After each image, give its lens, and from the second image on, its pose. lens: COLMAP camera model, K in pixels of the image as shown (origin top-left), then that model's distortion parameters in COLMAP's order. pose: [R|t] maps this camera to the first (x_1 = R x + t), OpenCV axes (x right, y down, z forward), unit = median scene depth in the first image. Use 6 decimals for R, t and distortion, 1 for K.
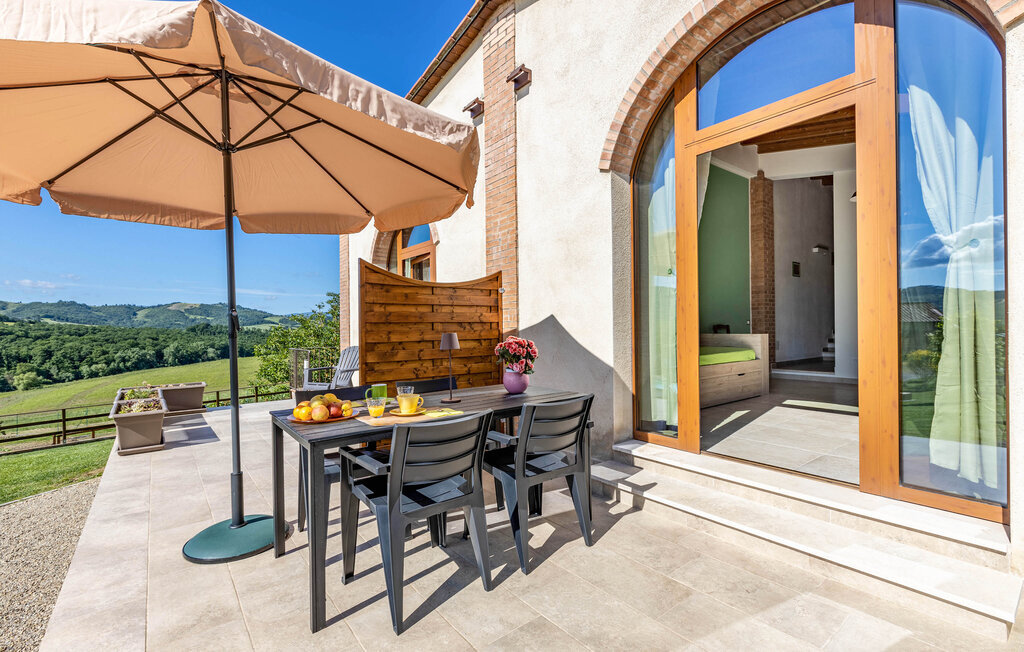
lens RADIAL K [[453.1, 0, 512.0], [0, 453.1, 326.0], [0, 0, 1]] dist [0.001804, 0.000178]
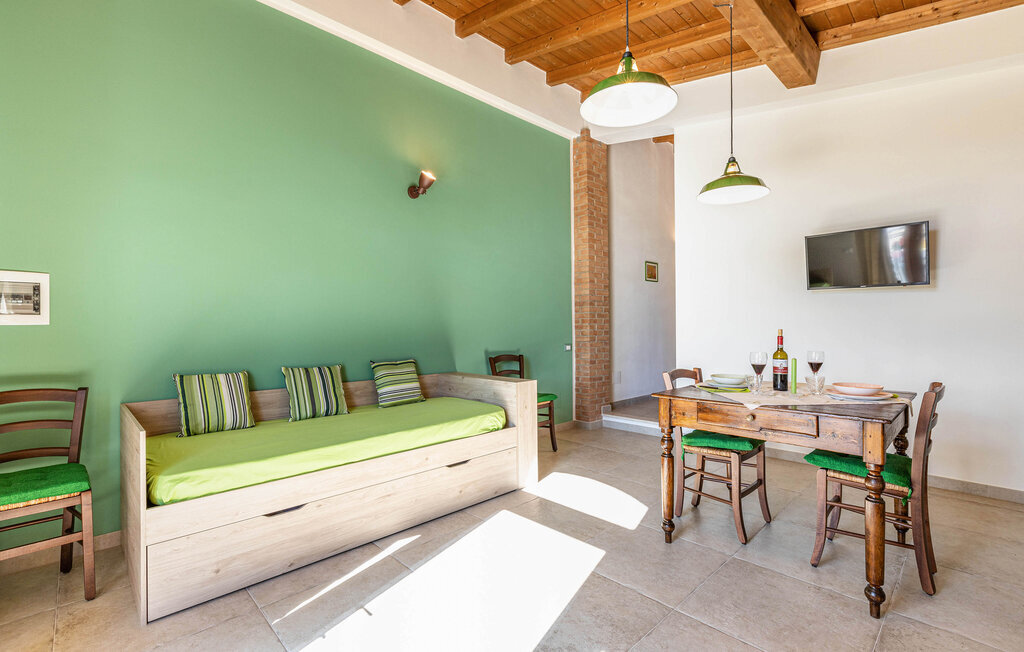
lens RADIAL K [[453.1, 0, 512.0], [0, 453.1, 326.0], [0, 0, 1]] dist [0.001804, 0.000178]
pose [[0.995158, 0.001796, 0.098269, 0.369149], [-0.001433, 0.999992, -0.003765, -0.037861], [-0.098275, 0.003606, 0.995153, 0.323520]]
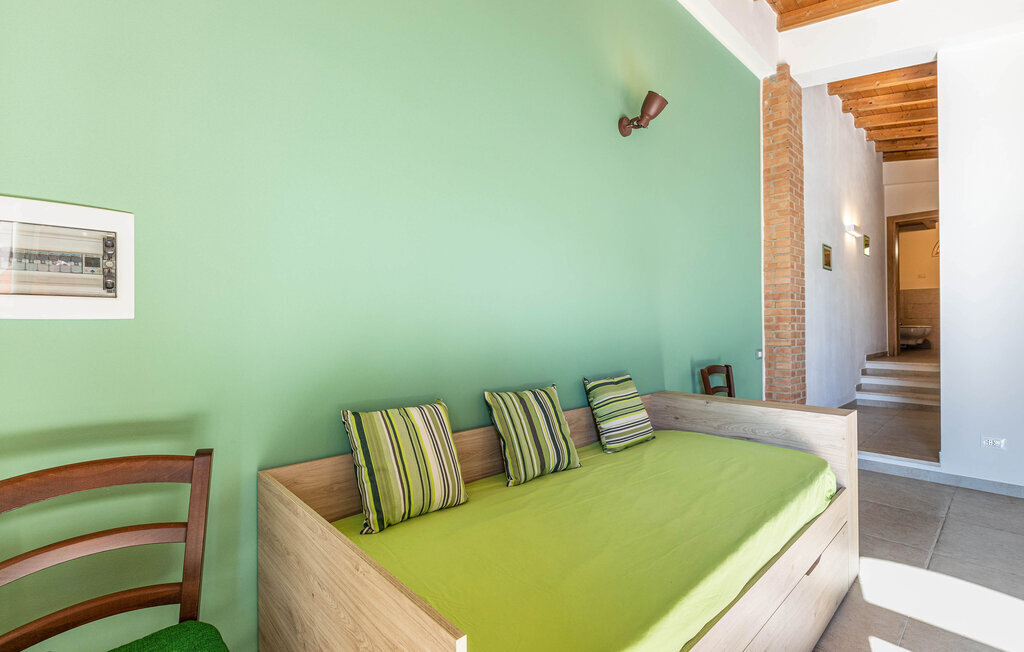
lens RADIAL K [[453.1, 0, 512.0], [0, 453.1, 326.0], [0, 0, 1]] dist [0.001804, 0.000178]
pose [[0.997085, 0.003514, 0.076213, 0.198265], [-0.003112, 0.999981, -0.005395, -0.036516], [-0.076231, 0.005142, 0.997077, 0.503899]]
